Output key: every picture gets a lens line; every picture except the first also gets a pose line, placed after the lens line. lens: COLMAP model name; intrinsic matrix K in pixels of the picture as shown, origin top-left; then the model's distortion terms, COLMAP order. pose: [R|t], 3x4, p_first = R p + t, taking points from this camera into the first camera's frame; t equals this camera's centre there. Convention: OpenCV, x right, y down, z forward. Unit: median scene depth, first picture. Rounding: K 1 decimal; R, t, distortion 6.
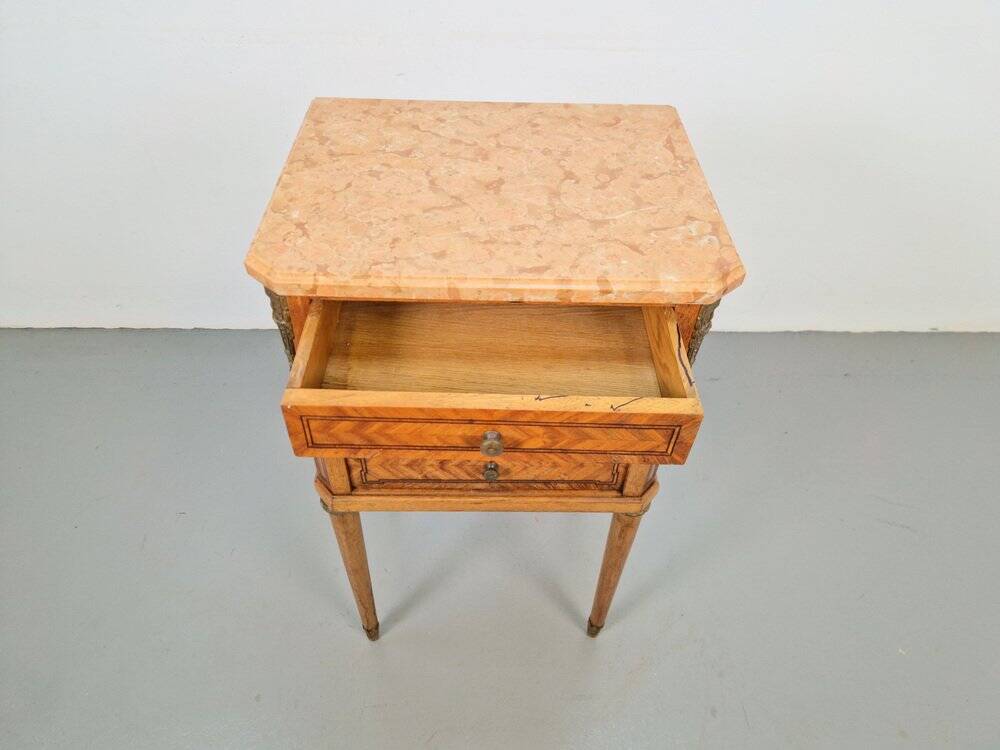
lens RADIAL K [[661.6, 0, 496.9], [0, 661.6, 378.7], [0, 0, 1]] dist [0.090062, -0.052685]
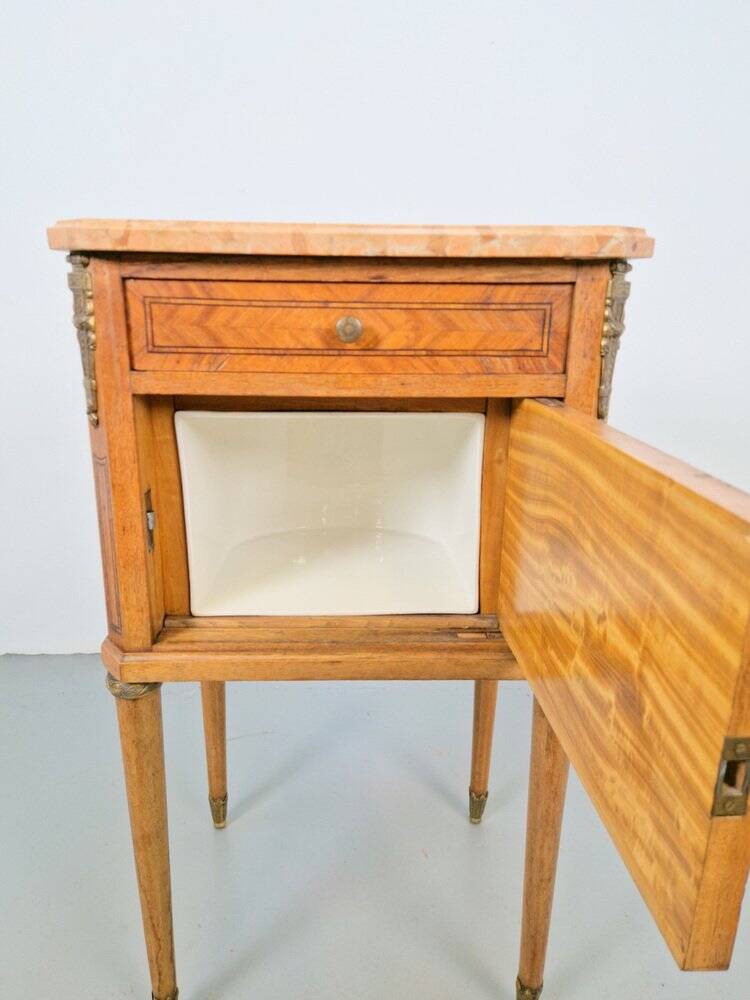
lens RADIAL K [[691.6, 0, 370.5], [0, 691.6, 497.8], [0, 0, 1]] dist [0.098572, -0.101190]
pose [[0.999808, -0.018466, 0.006515, 0.007395], [0.019316, 0.875443, -0.482936, 0.405119], [0.003215, 0.482969, 0.875632, 0.297476]]
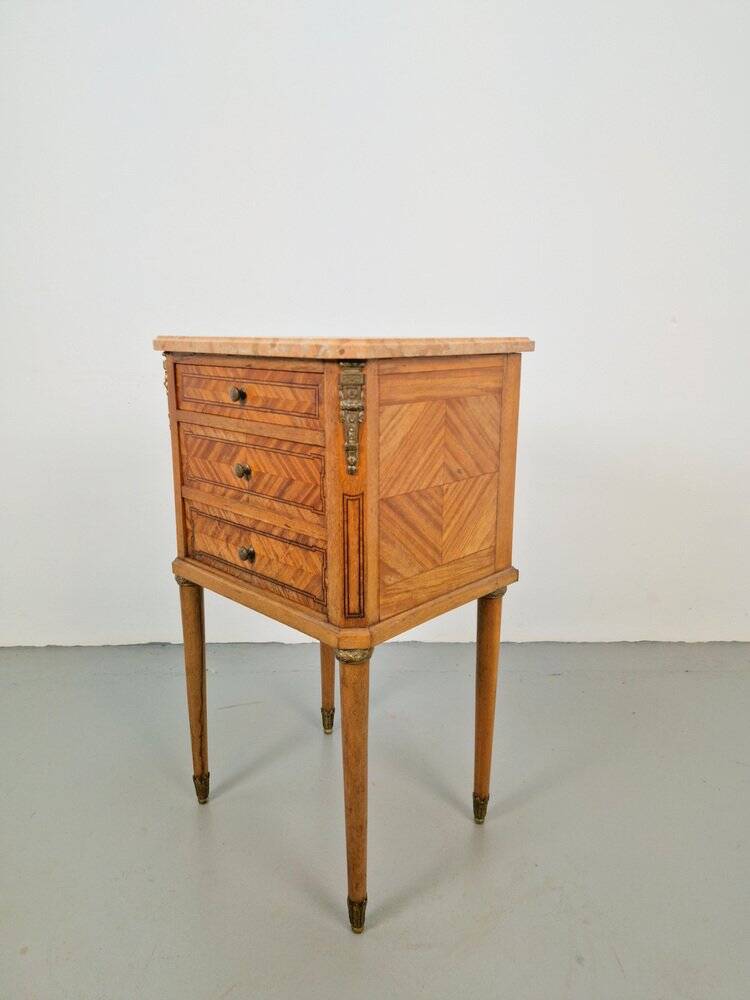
lens RADIAL K [[661.6, 0, 376.1], [0, 661.6, 494.4], [0, 0, 1]] dist [0.090062, -0.052685]
pose [[0.713690, 0.138677, -0.686597, 0.935924], [-0.487904, 0.801729, -0.345225, 0.347457], [0.502590, 0.581377, 0.639847, 0.305228]]
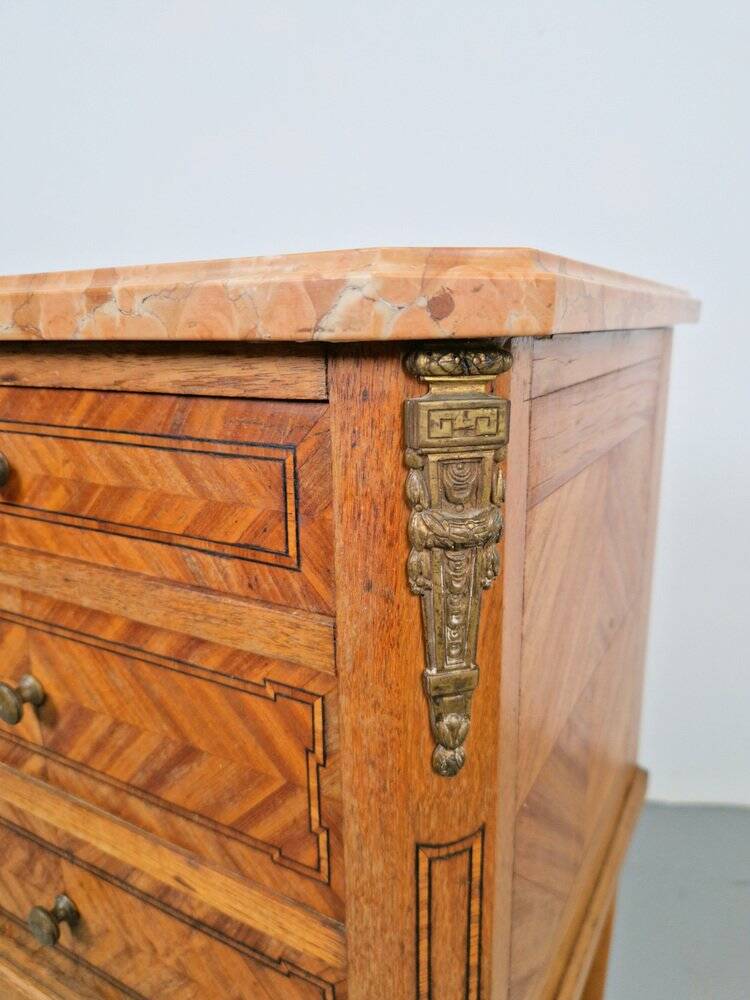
lens RADIAL K [[700.5, 0, 375.0], [0, 700.5, 500.0], [0, 0, 1]] dist [0.043115, -0.063747]
pose [[0.861095, 0.085114, -0.501270, 0.347946], [-0.335907, 0.835327, -0.435195, 0.047934], [0.381684, 0.543124, 0.747886, 0.614693]]
